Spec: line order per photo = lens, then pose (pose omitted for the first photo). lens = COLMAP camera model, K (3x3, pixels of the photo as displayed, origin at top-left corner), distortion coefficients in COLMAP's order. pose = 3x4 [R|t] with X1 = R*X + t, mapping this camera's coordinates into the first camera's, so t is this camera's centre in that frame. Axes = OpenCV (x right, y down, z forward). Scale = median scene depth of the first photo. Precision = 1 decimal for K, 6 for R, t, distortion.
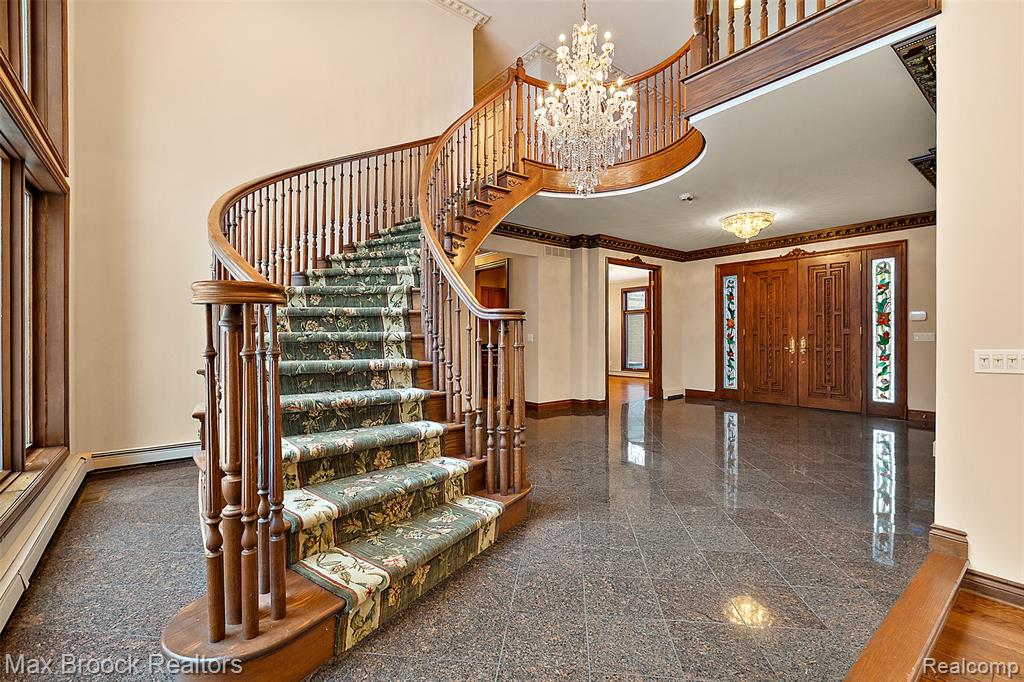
lens RADIAL K [[435.9, 0, 510.7], [0, 435.9, 330.0], [0, 0, 1]] dist [0.011514, 0.000625]
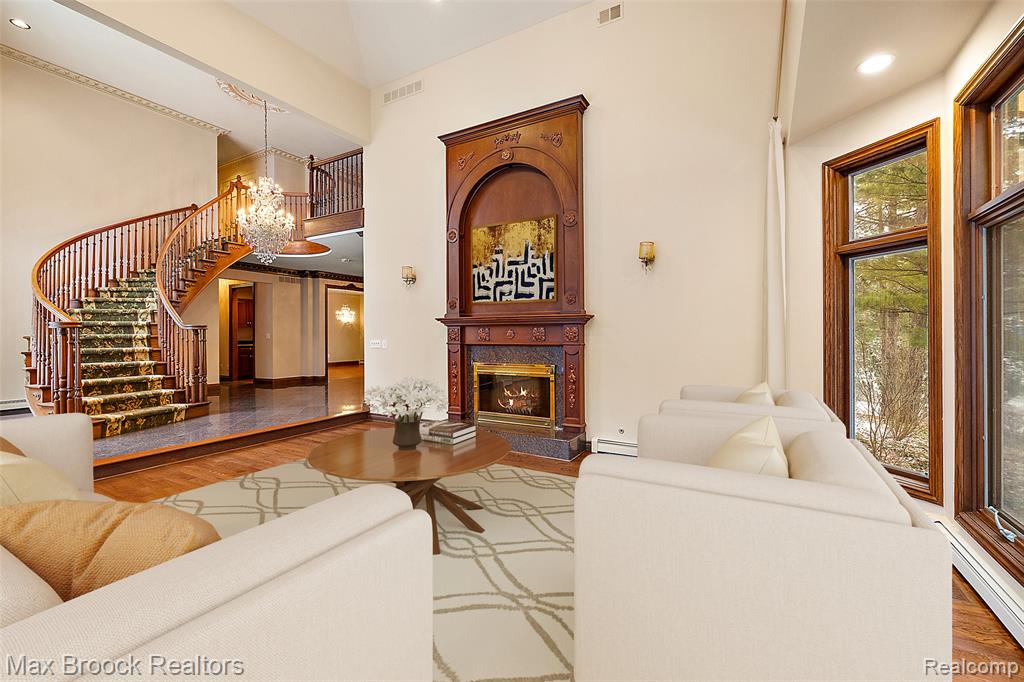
lens RADIAL K [[435.9, 0, 510.7], [0, 435.9, 330.0], [0, 0, 1]] dist [0.011514, 0.000625]
pose [[0.934619, 0.002026, 0.355644, 0.530565], [-0.004251, 0.999976, 0.005474, -0.028978], [-0.355625, -0.006627, 0.934605, -1.306963]]
